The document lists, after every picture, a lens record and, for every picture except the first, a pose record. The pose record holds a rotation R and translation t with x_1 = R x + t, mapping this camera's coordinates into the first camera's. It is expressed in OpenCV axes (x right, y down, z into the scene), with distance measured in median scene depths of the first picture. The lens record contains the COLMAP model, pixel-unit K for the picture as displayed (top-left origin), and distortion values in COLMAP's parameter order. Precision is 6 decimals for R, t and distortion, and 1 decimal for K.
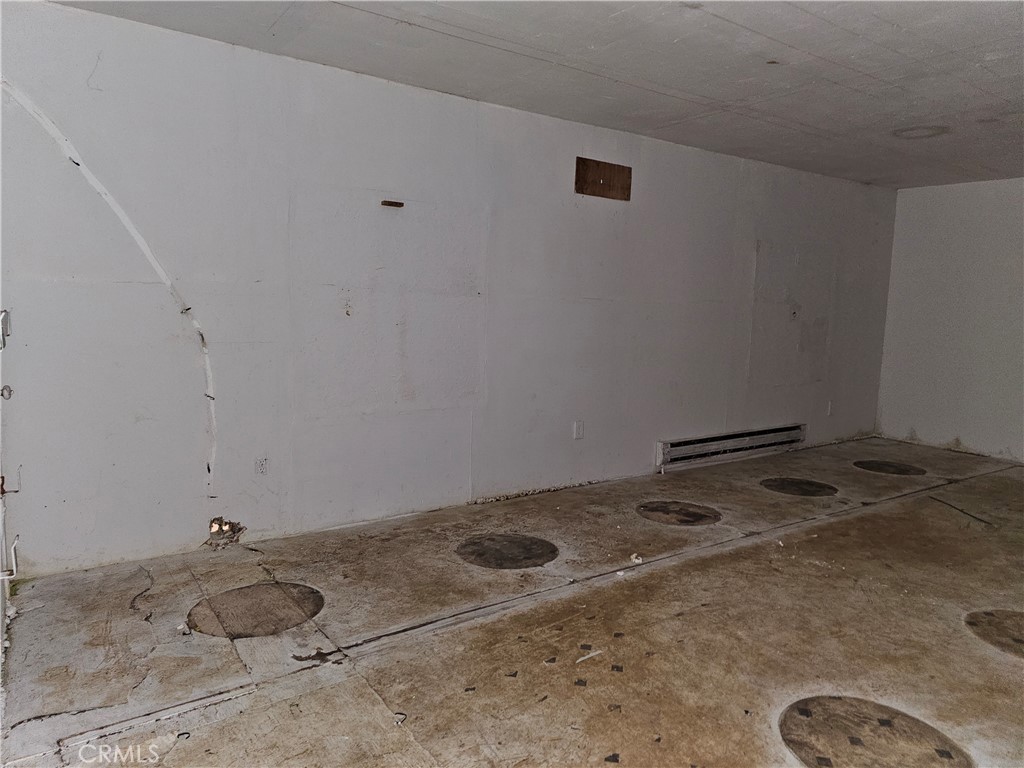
lens RADIAL K [[693.3, 0, 511.6], [0, 693.3, 380.9], [0, 0, 1]] dist [0.040674, -0.015775]
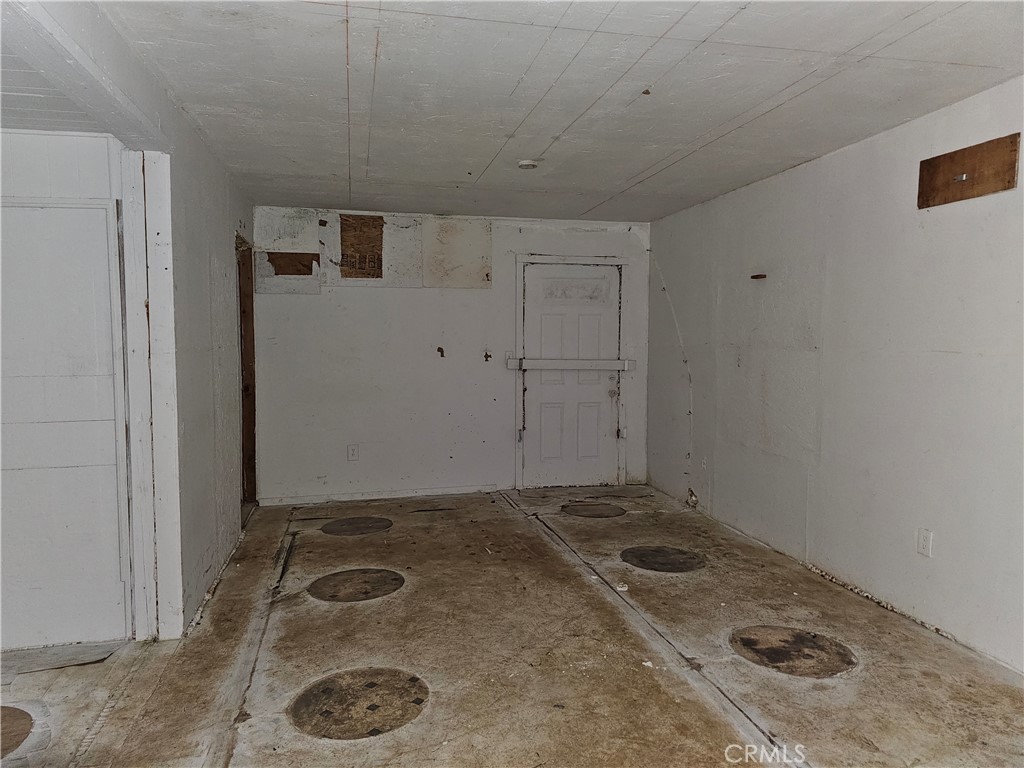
lens RADIAL K [[693.3, 0, 511.5], [0, 693.3, 386.6], [0, 0, 1]] dist [0.040674, -0.015775]
pose [[-0.373230, 0.032910, -0.927155, 1.473823], [-0.125544, 0.988386, 0.085622, -0.149947], [0.919205, 0.148355, -0.364764, 1.411139]]
